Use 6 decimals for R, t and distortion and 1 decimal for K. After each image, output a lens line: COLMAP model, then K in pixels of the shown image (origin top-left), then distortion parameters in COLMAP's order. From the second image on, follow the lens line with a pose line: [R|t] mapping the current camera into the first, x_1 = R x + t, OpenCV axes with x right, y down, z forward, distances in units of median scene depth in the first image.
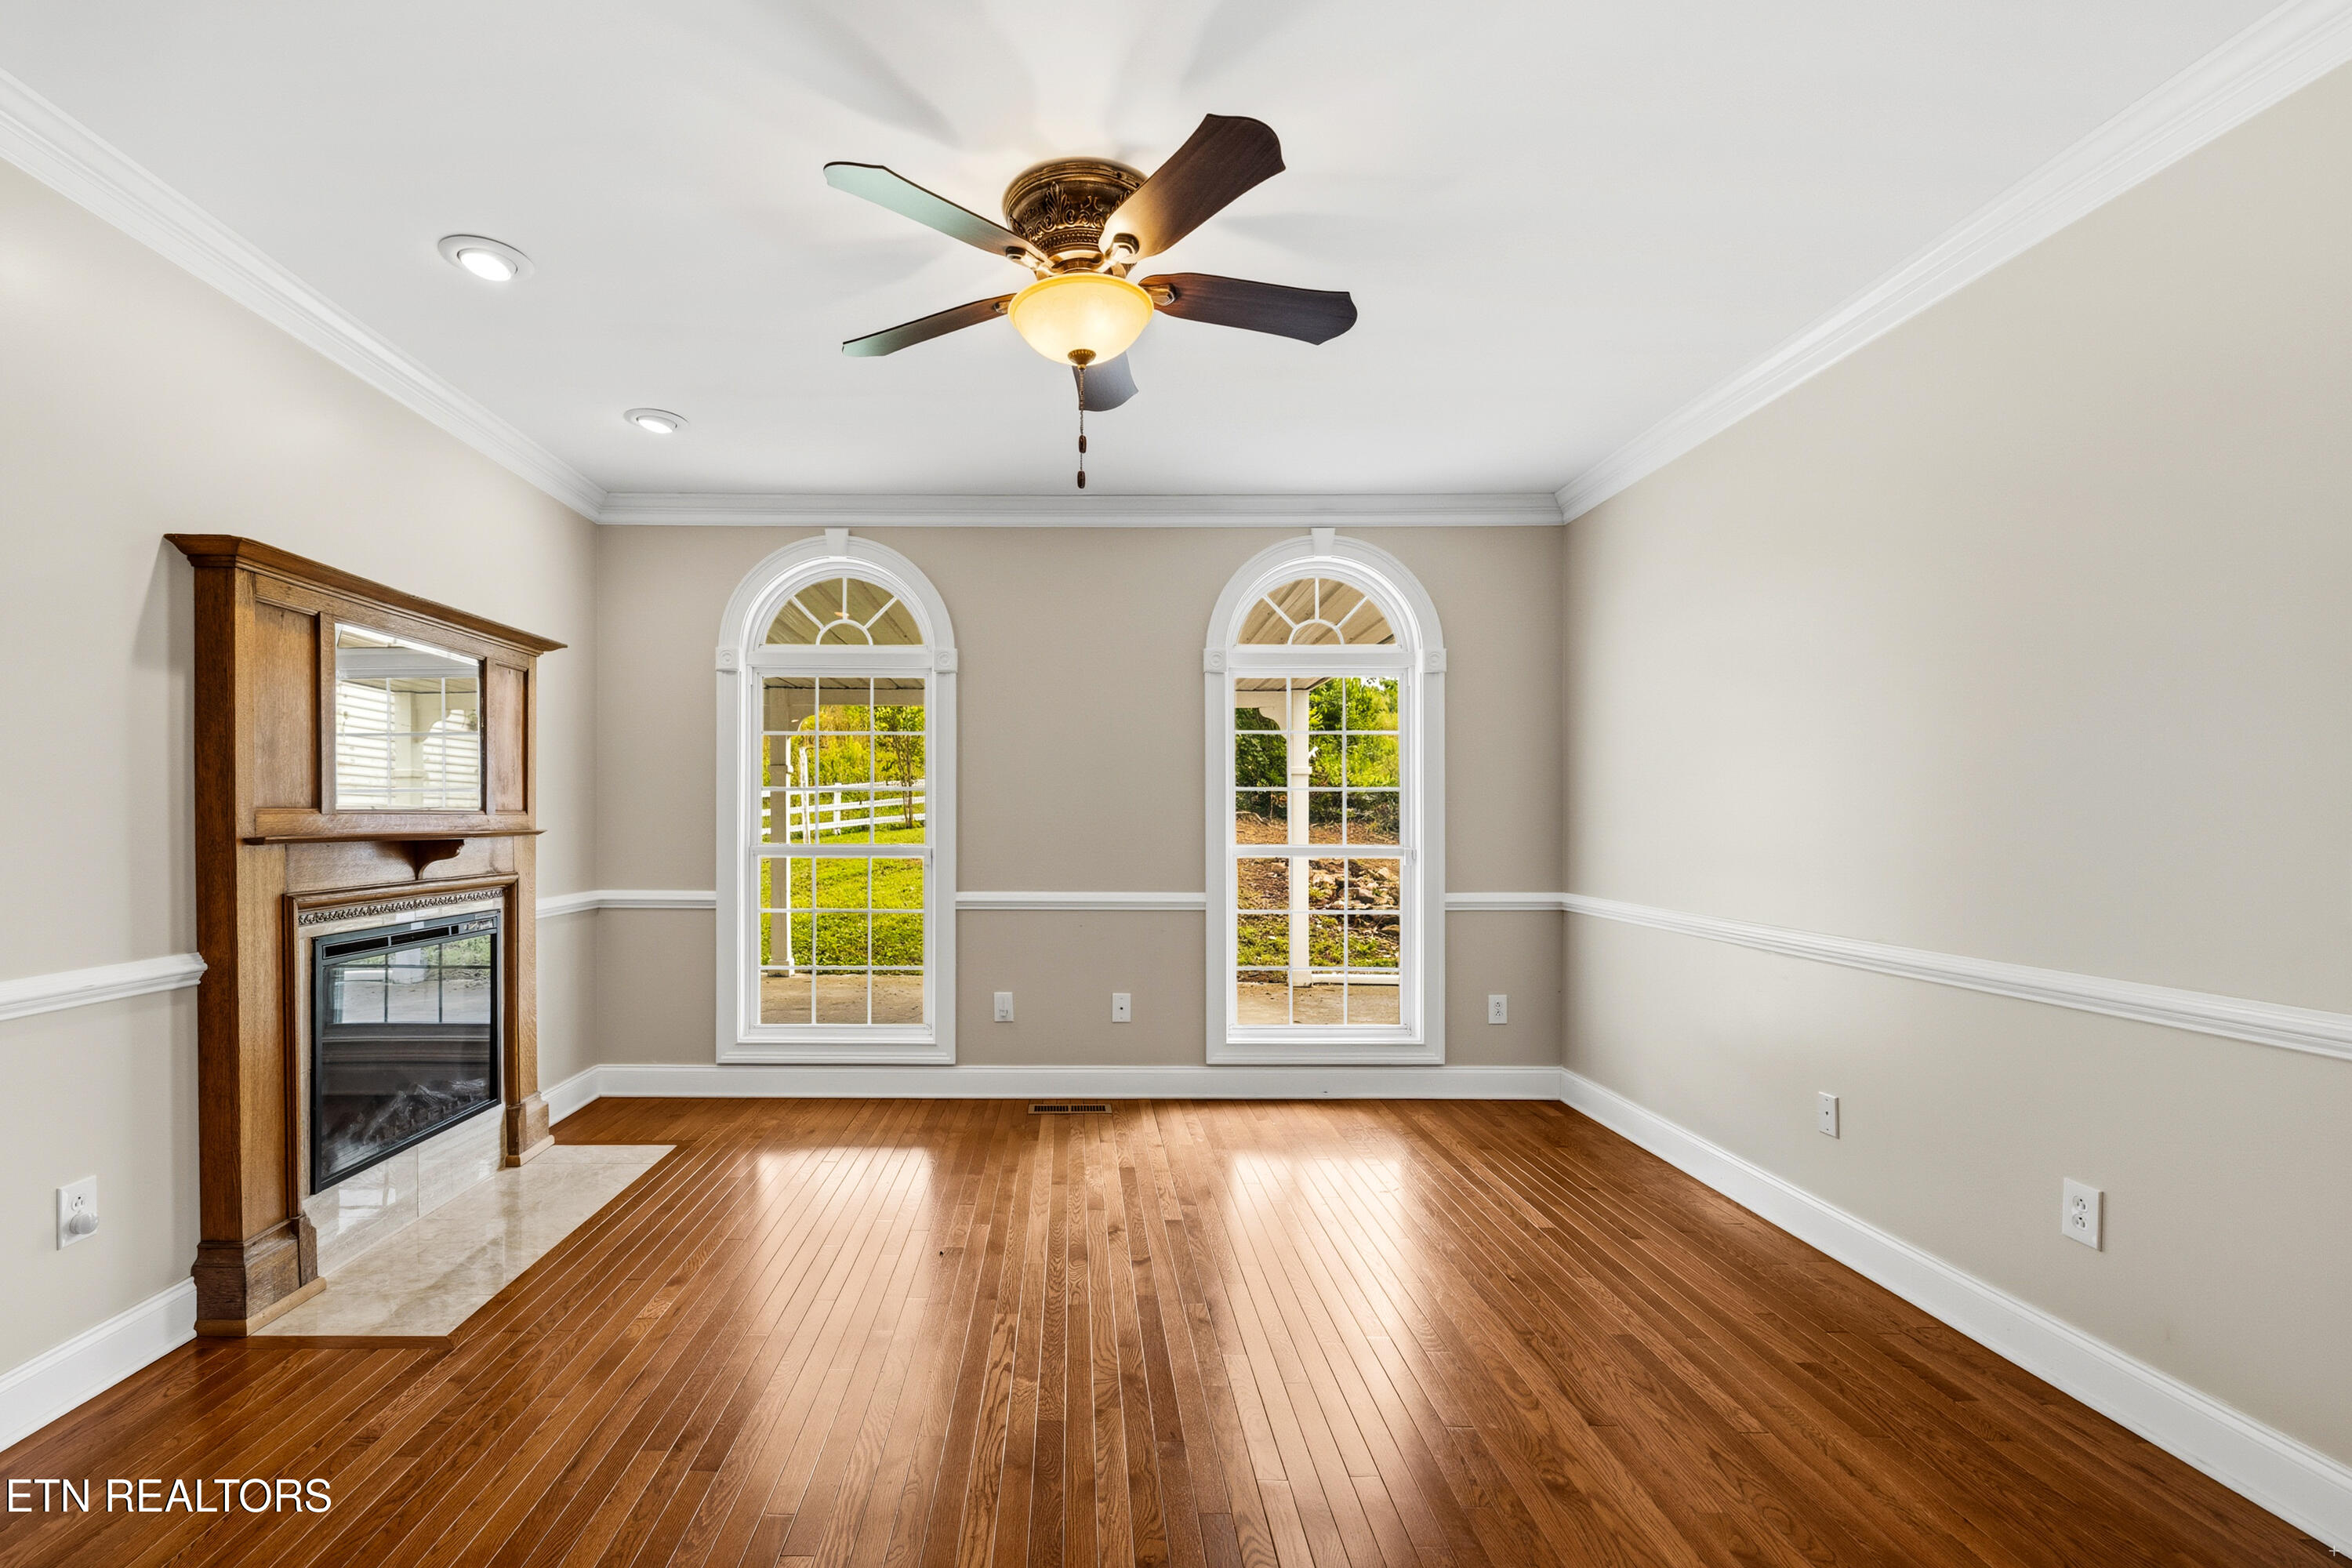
lens RADIAL K [[1036.7, 0, 1103.0], [0, 1036.7, 820.7], [0, 0, 1]] dist [0.003784, -0.000396]
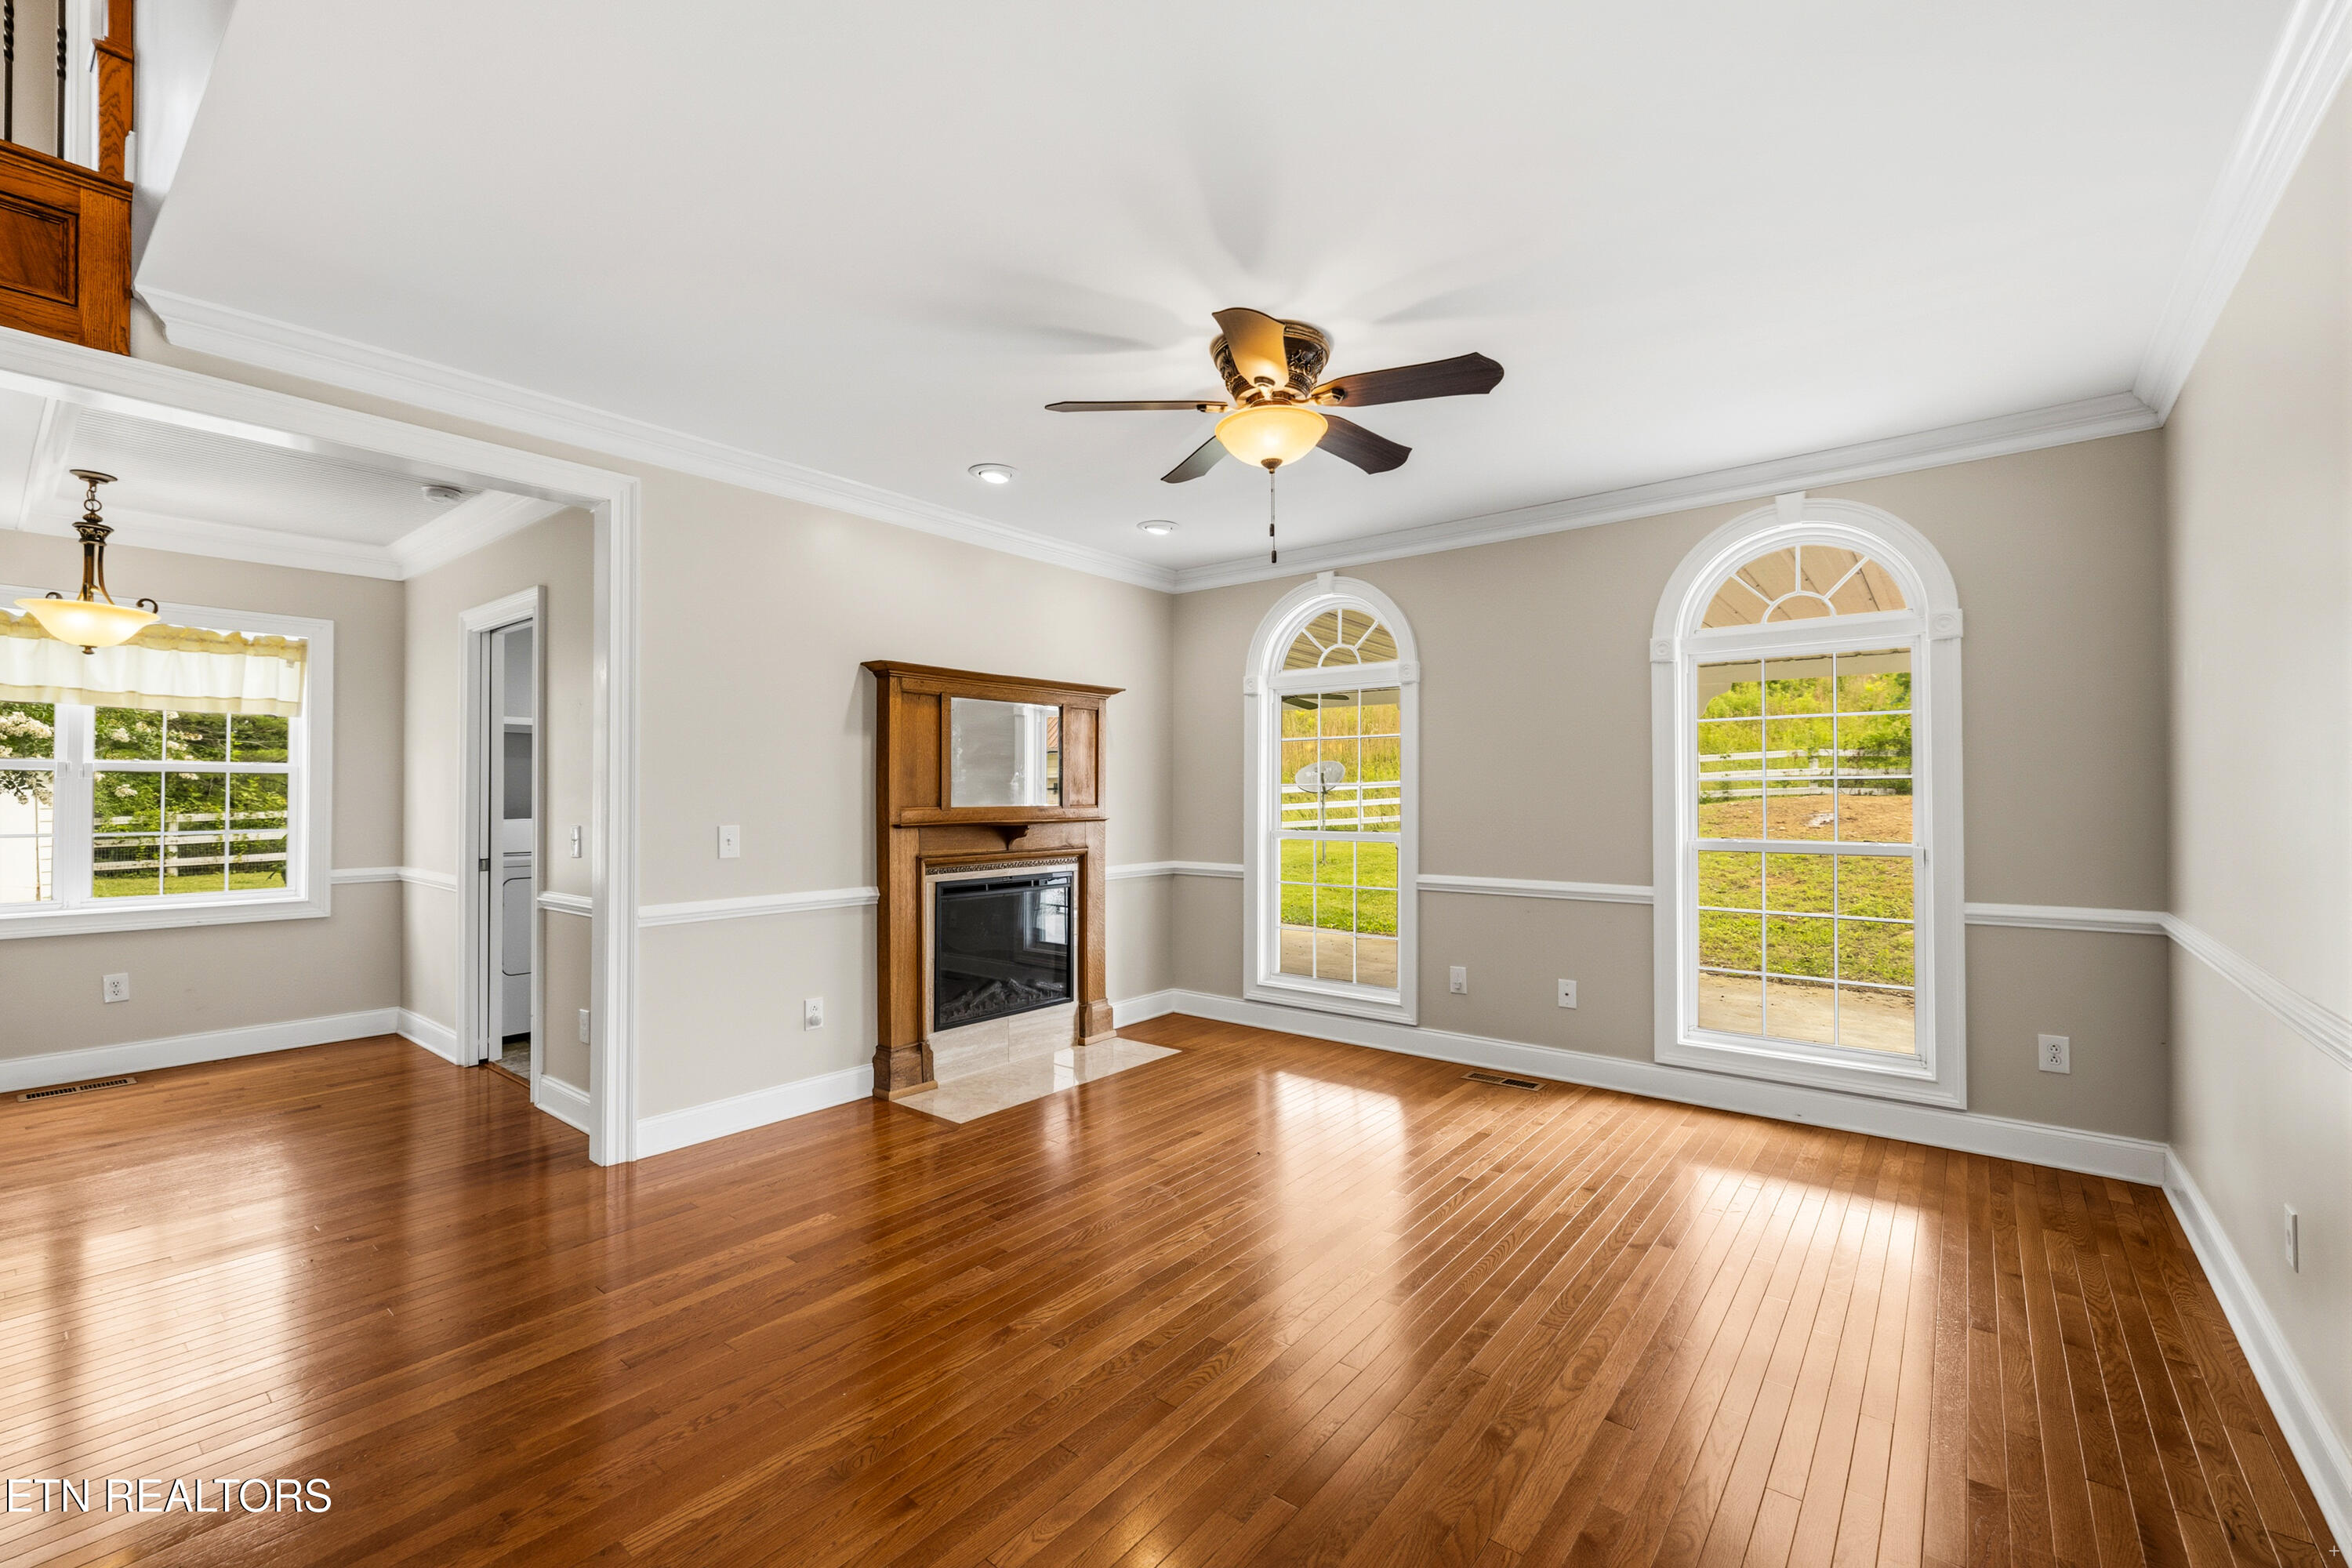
lens RADIAL K [[987.0, 0, 1174.1], [0, 987.0, 791.2], [0, 0, 1]] dist [0.001616, -0.000091]
pose [[0.777574, -0.006944, -0.628753, 0.405690], [0.001304, 0.999955, -0.009431, -0.015554], [0.628790, 0.006514, 0.777548, -0.015500]]
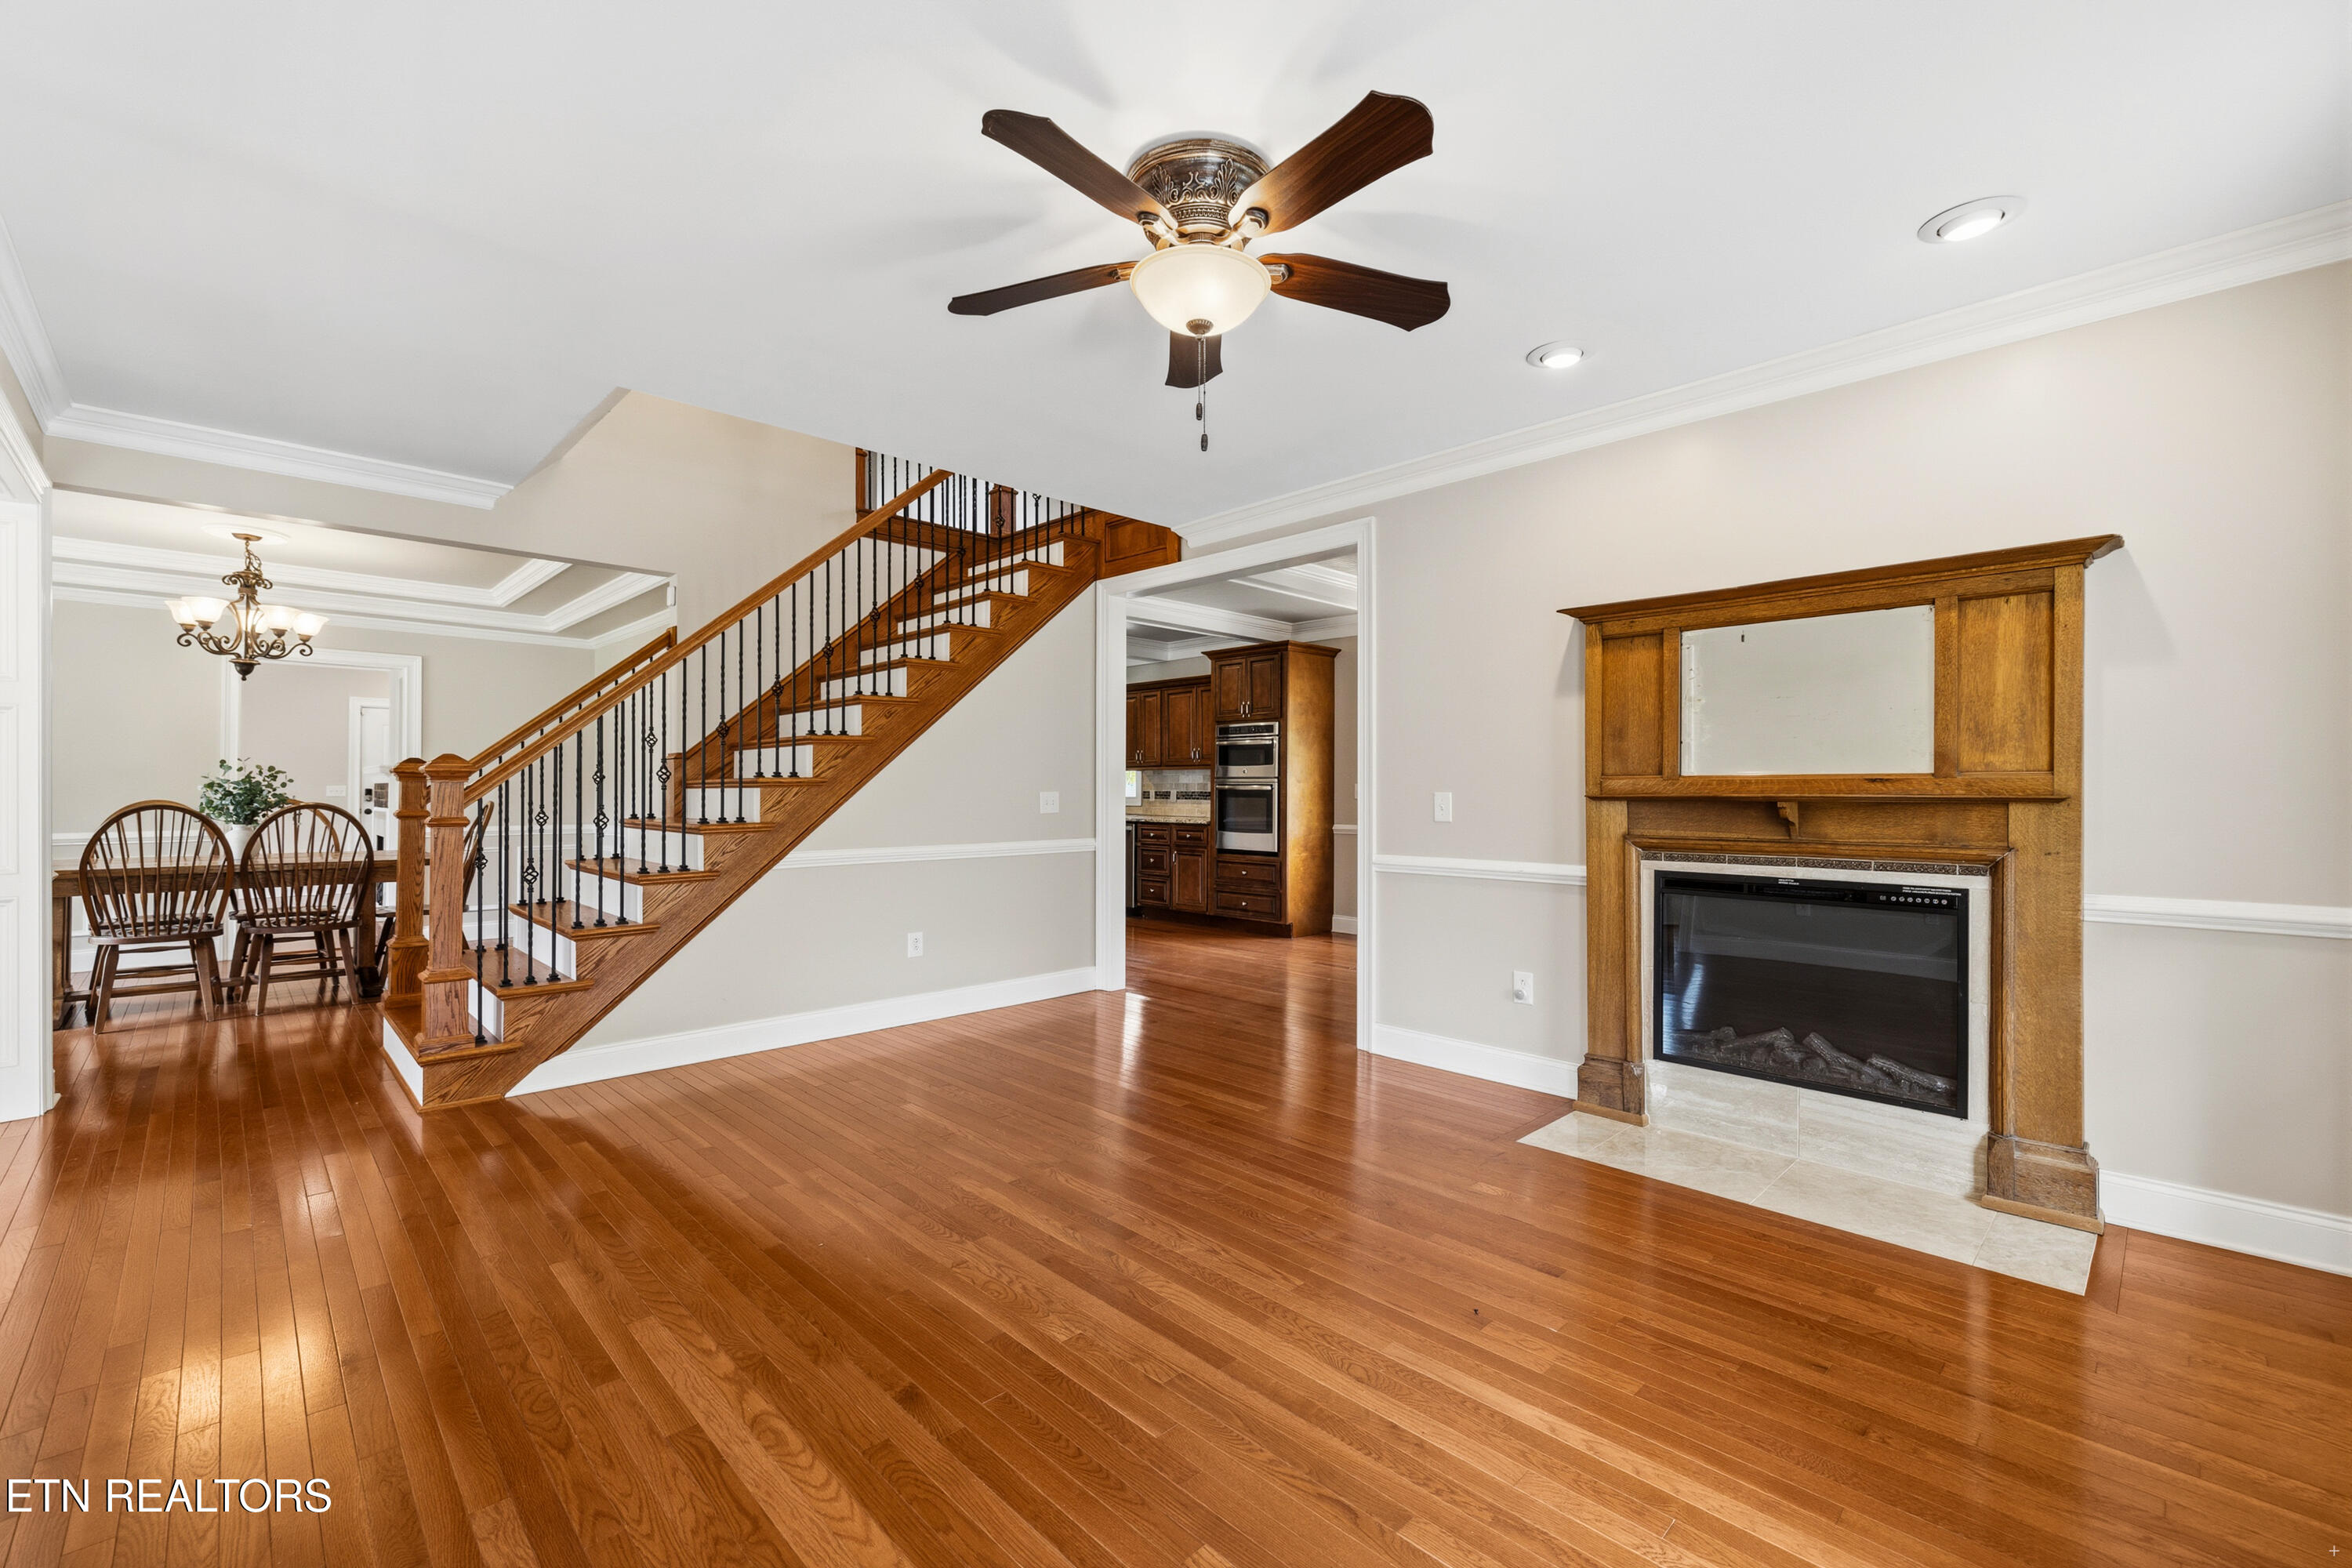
lens RADIAL K [[987.0, 0, 1175.4], [0, 987.0, 784.3], [0, 0, 1]] dist [0.001616, -0.000091]
pose [[-0.718292, -0.007018, -0.695707, 0.419195], [-0.006019, 0.999974, -0.003873, 0.006647], [0.695716, 0.001405, -0.718316, 1.057916]]
